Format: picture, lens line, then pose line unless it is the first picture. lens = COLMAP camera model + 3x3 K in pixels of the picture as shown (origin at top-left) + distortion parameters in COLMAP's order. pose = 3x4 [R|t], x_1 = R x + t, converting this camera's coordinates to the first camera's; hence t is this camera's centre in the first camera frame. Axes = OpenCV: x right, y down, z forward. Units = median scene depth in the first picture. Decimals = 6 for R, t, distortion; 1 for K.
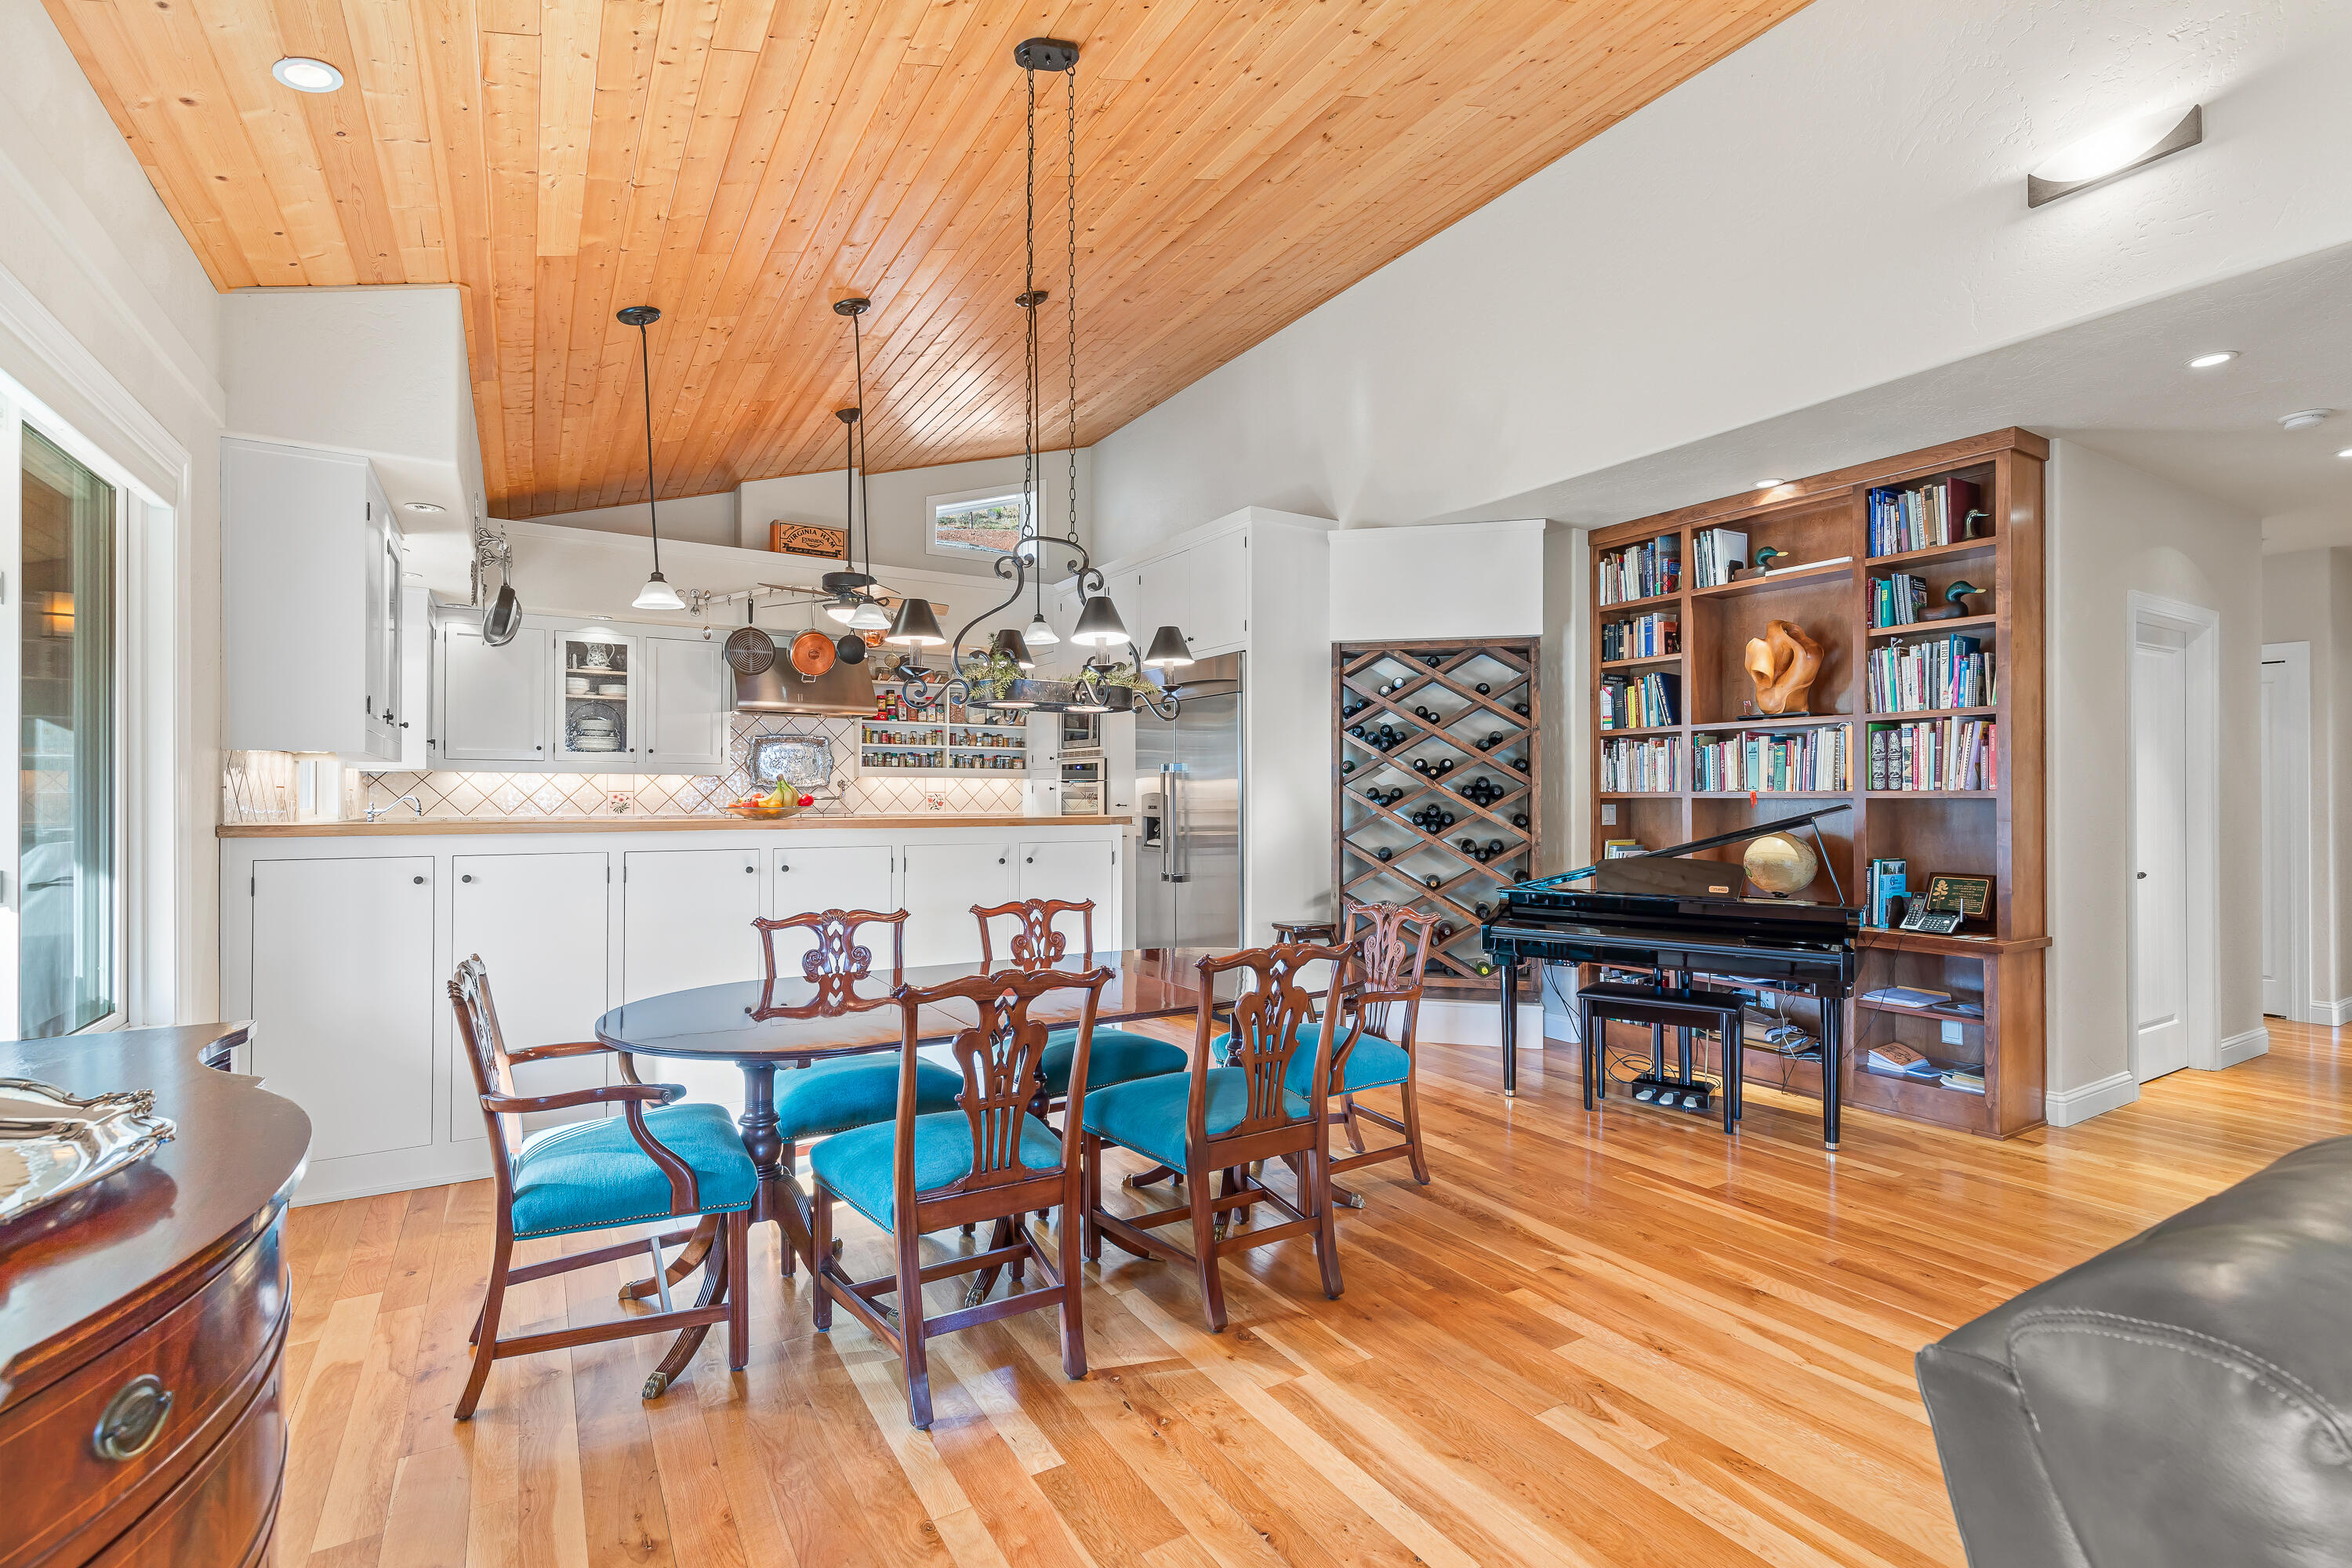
lens RADIAL K [[1078.1, 0, 1175.5], [0, 1078.1, 789.0], [0, 0, 1]] dist [0.000336, -0.000021]
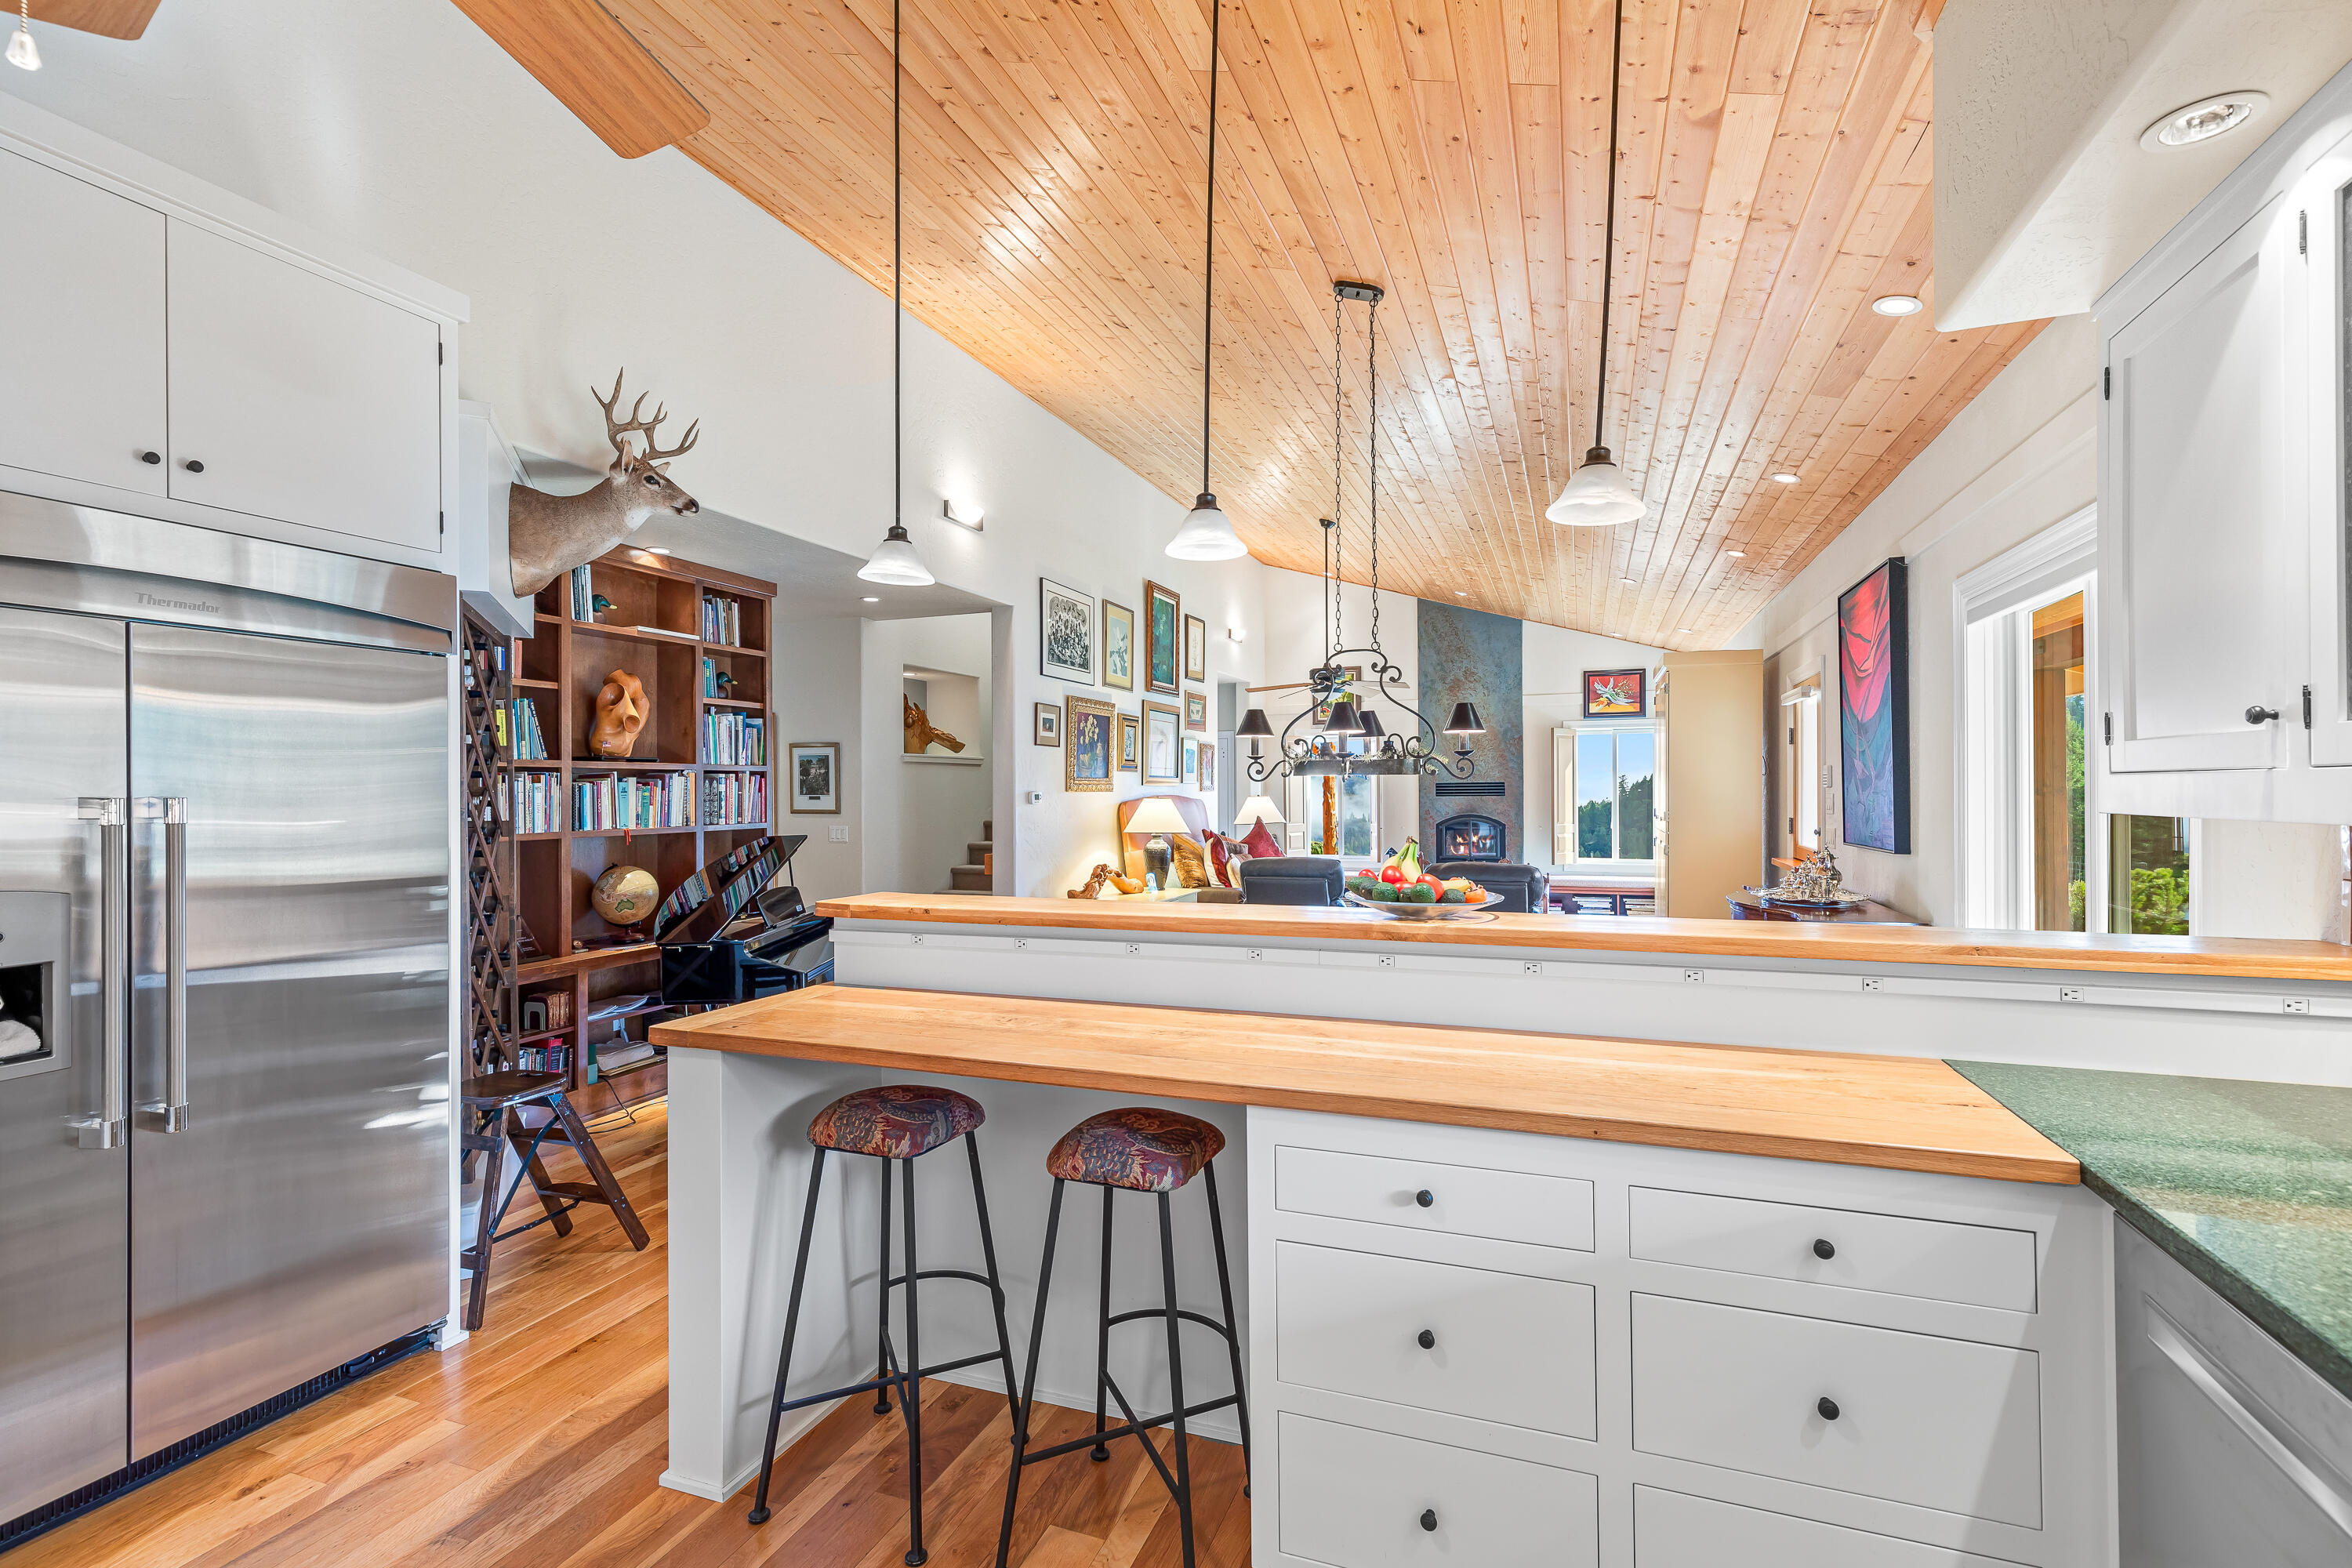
lens RADIAL K [[1078.1, 0, 1175.0], [0, 1078.1, 785.4], [0, 0, 1]] dist [0.000336, -0.000021]
pose [[-0.616812, 0.014606, 0.786975, -0.669420], [0.007438, 0.999891, -0.012728, -0.024871], [-0.787076, -0.001997, -0.616853, 1.316227]]
